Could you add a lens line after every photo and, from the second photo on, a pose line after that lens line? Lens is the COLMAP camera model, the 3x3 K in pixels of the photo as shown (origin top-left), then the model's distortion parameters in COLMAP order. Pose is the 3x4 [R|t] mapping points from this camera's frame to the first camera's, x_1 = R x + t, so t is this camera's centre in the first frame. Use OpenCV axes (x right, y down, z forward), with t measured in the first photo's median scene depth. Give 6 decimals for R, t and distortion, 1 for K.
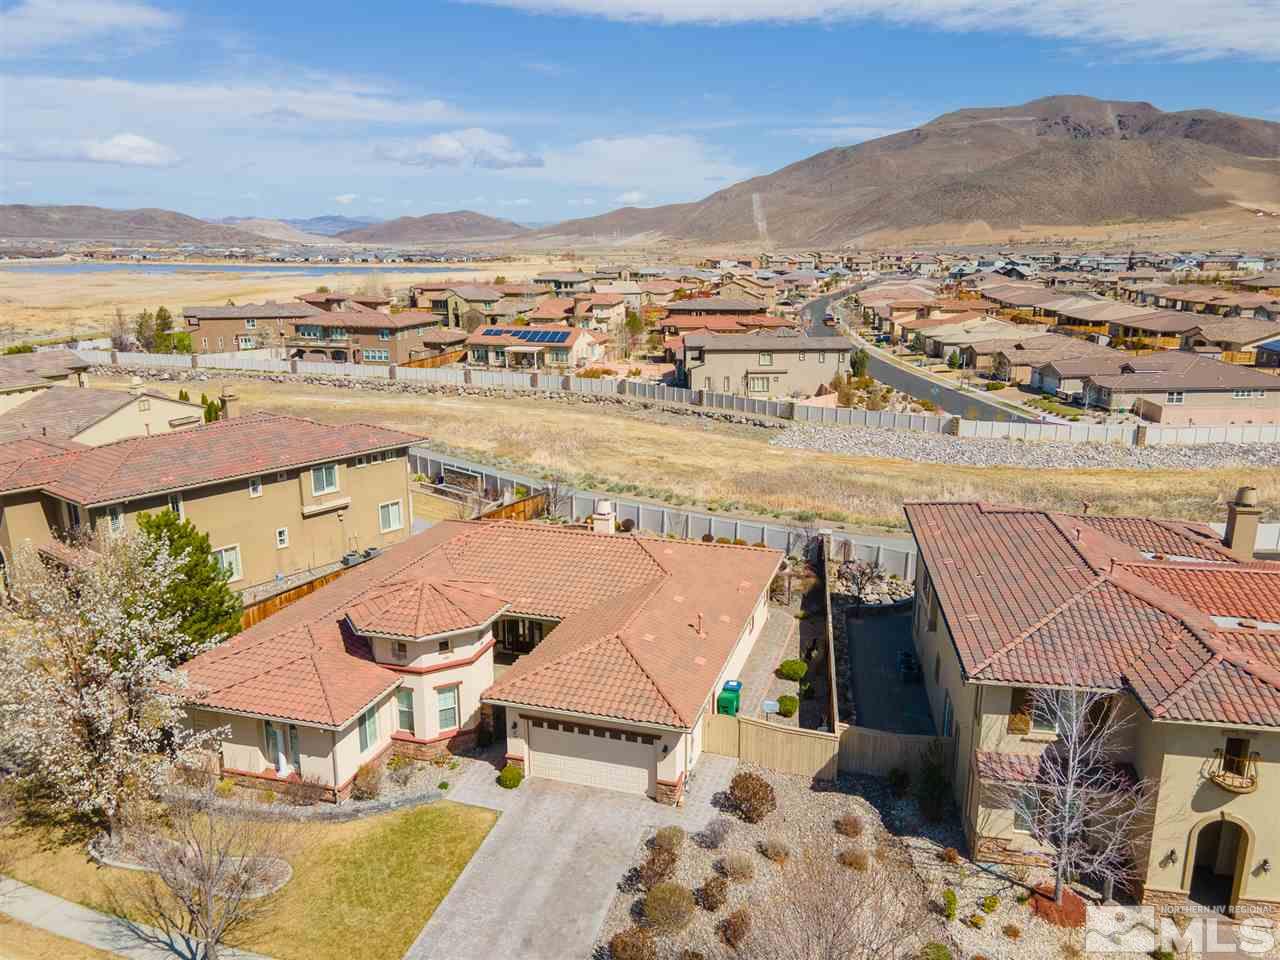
lens RADIAL K [[959.1, 0, 648.8], [0, 959.1, 496.9], [0, 0, 1]] dist [0.038500, 0.011217]
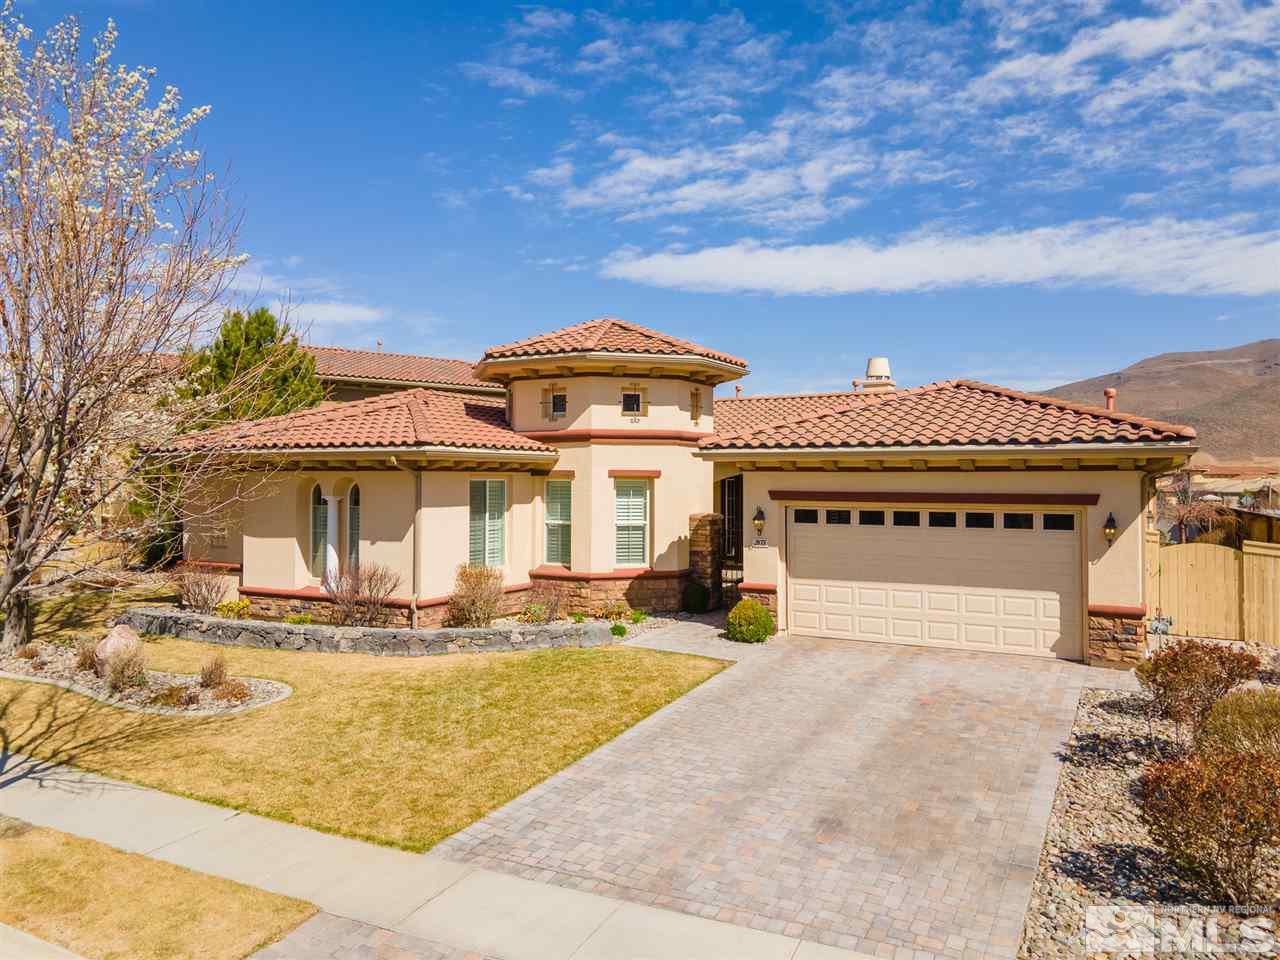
lens RADIAL K [[927.3, 0, 636.1], [0, 927.3, 478.8], [0, 0, 1]] dist [0.033376, 0.008087]
pose [[0.977288, -0.001563, -0.211909, -0.093989], [-0.056683, 0.961610, -0.268504, 0.333076], [0.204193, 0.274417, 0.939681, 0.493354]]
